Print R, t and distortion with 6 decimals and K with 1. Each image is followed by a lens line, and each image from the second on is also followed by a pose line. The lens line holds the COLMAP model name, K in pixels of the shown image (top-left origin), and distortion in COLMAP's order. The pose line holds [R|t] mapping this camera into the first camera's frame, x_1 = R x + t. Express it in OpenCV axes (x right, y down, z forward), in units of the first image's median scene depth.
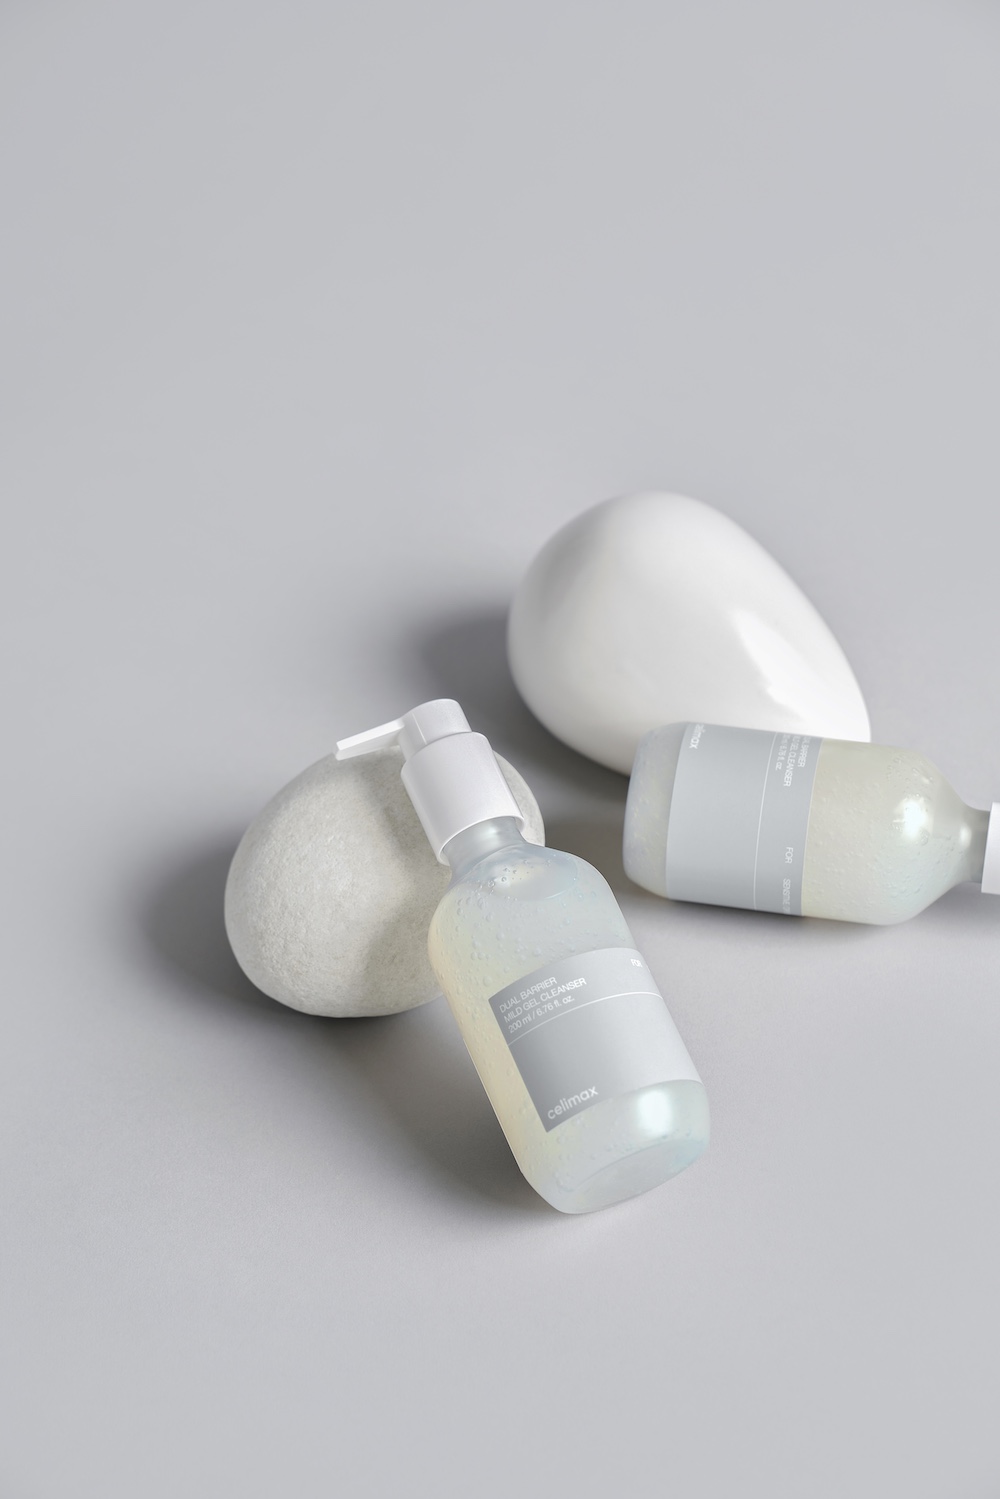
lens RADIAL K [[2993.7, 0, 492.0], [0, 2993.7, 742.8], [0, 0, 1]] dist [-0.062694, 0.000000]
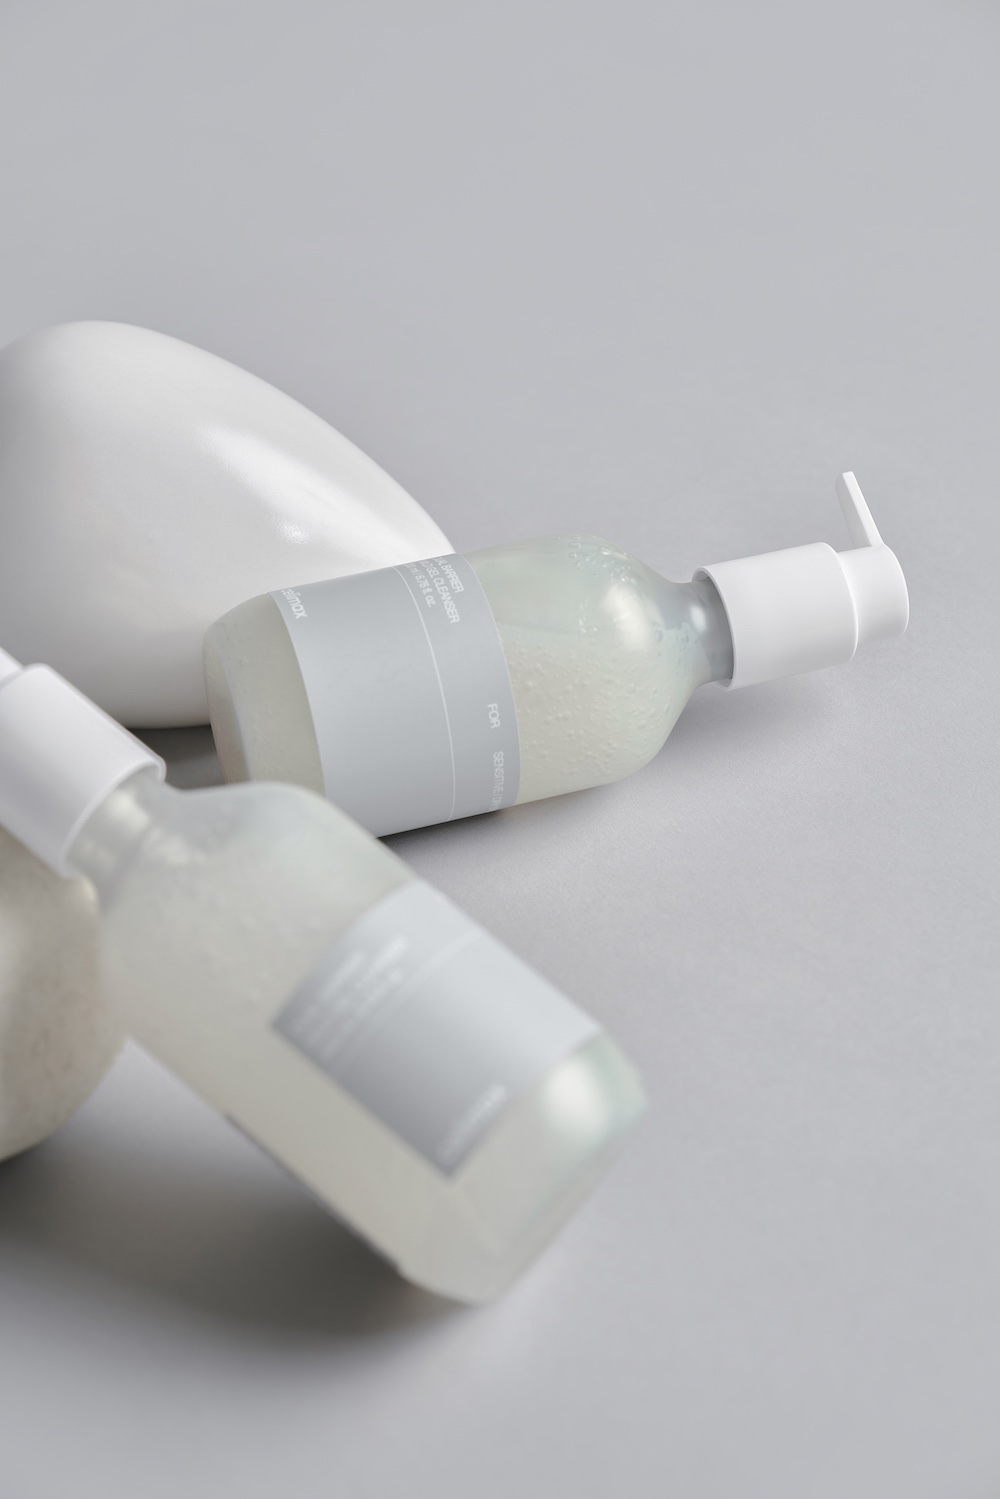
lens RADIAL K [[2993.7, 0, 508.0], [0, 2993.7, 749.2], [0, 0, 1]] dist [-0.062694, 0.000000]
pose [[0.867055, -0.312864, 0.387727, -0.171190], [0.334364, 0.942359, 0.012684, 0.038412], [-0.369346, 0.118644, 0.921687, 0.380525]]
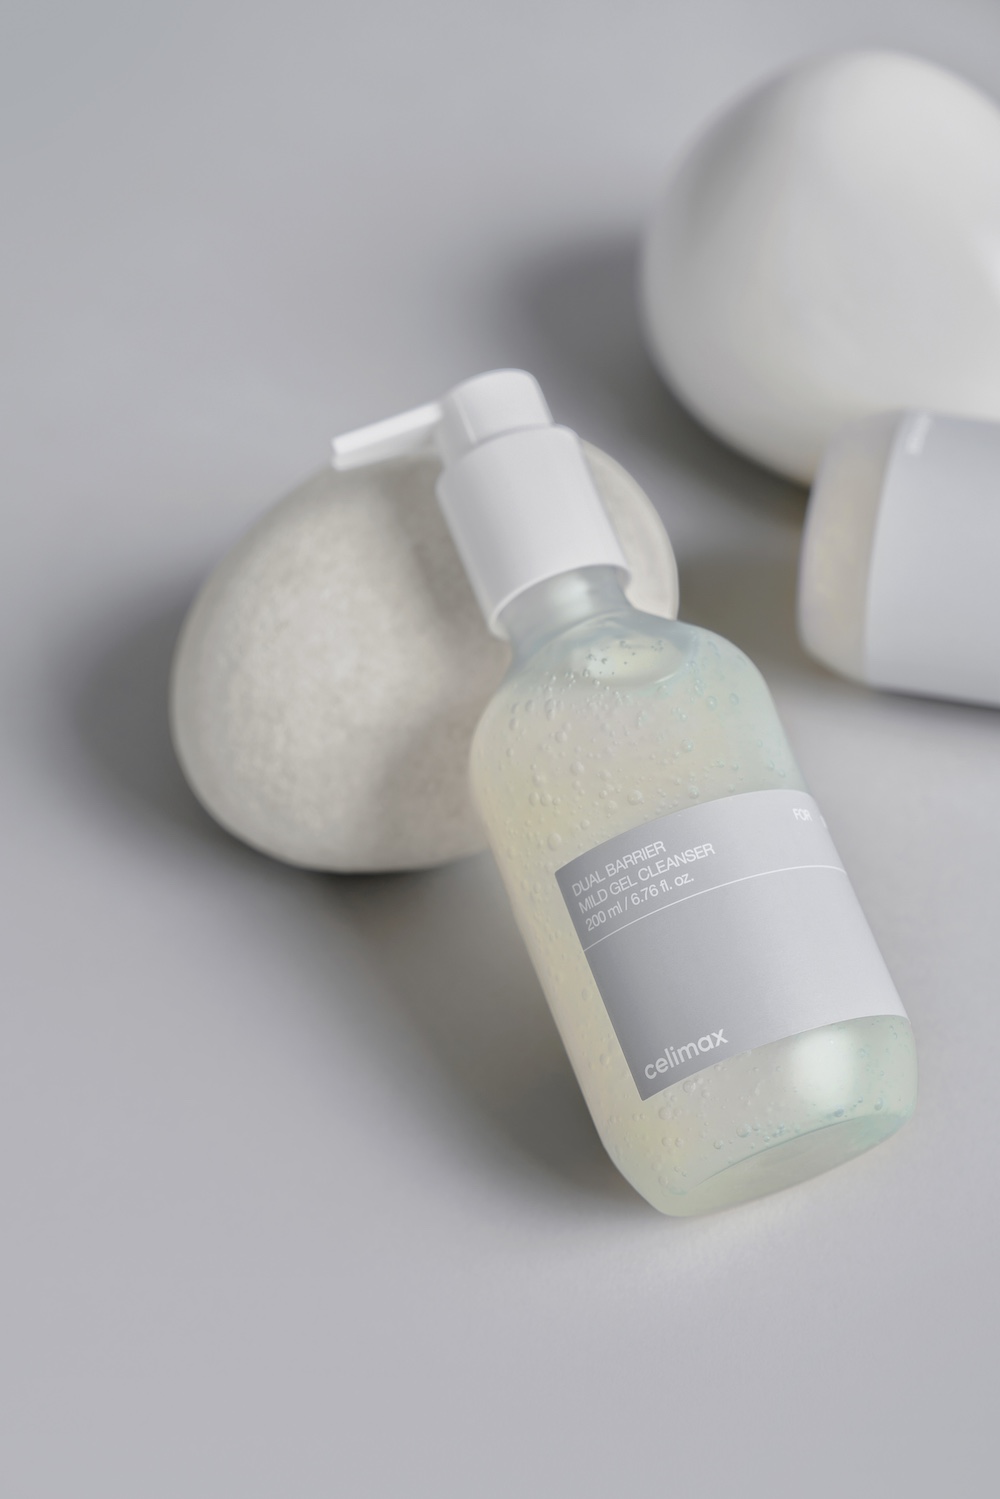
lens RADIAL K [[2993.7, 0, 501.6], [0, 2993.7, 754.6], [0, 0, 1]] dist [-0.062694, 0.000000]
pose [[0.996228, 0.017869, -0.084915, 0.037100], [-0.007542, 0.992695, 0.120414, -0.010490], [0.086447, -0.119320, 0.989085, 0.379281]]
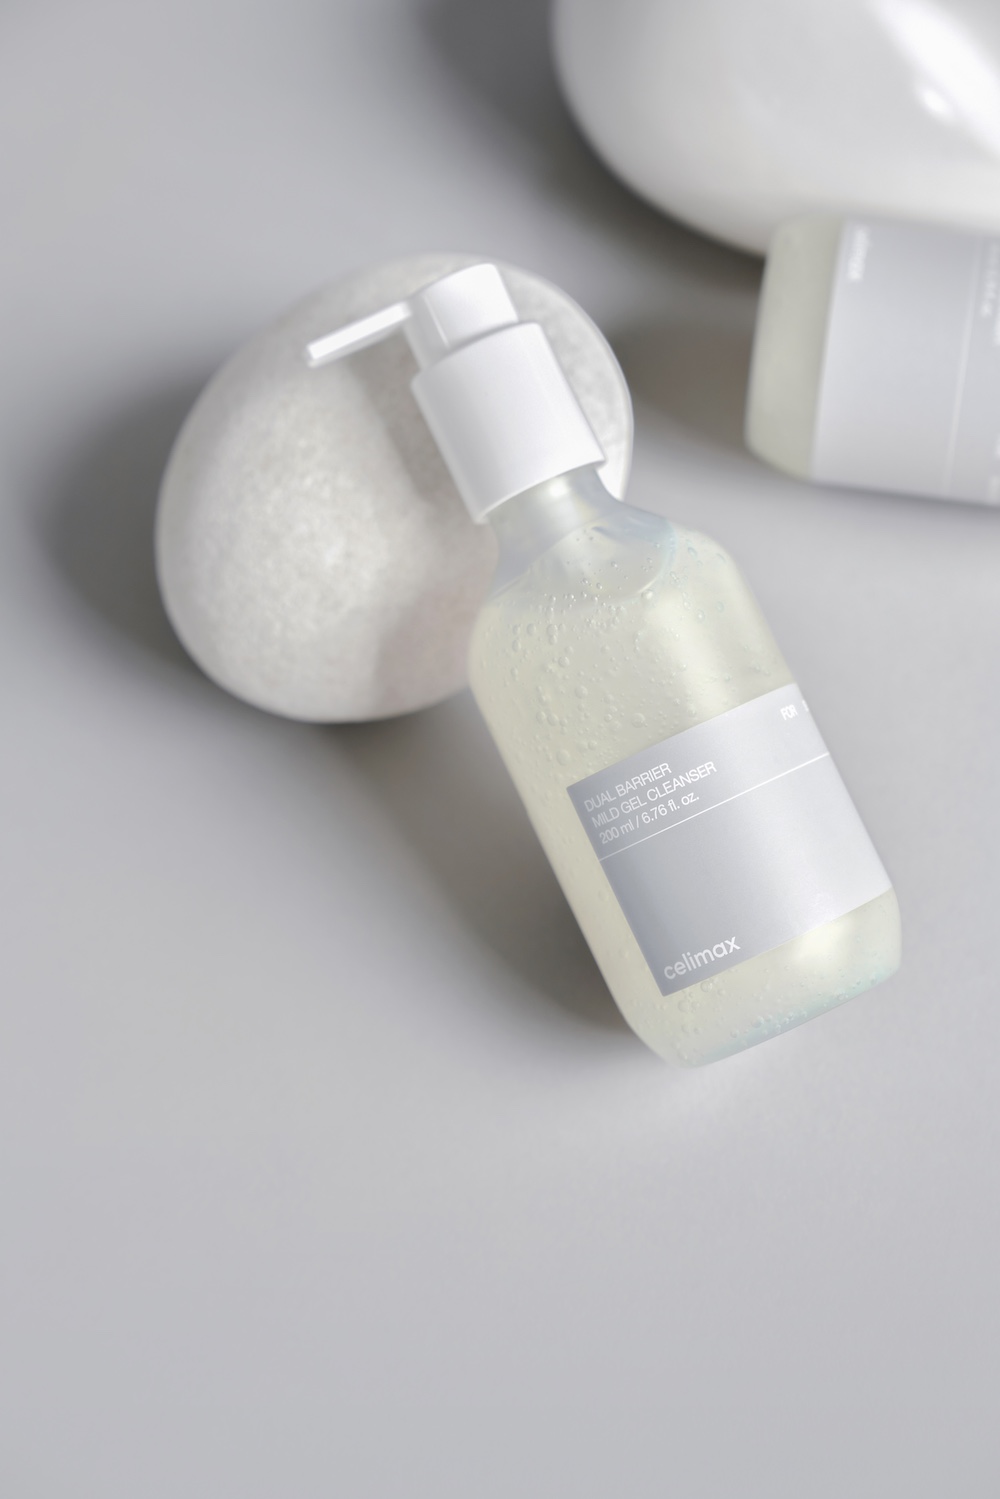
lens RADIAL K [[2993.7, 0, 505.5], [0, 2993.7, 761.4], [0, 0, 1]] dist [-0.062694, 0.000000]
pose [[0.999001, -0.043816, -0.008746, -0.008060], [0.043717, 0.918104, 0.393922, -0.169176], [-0.009230, -0.393911, 0.919102, 0.377243]]
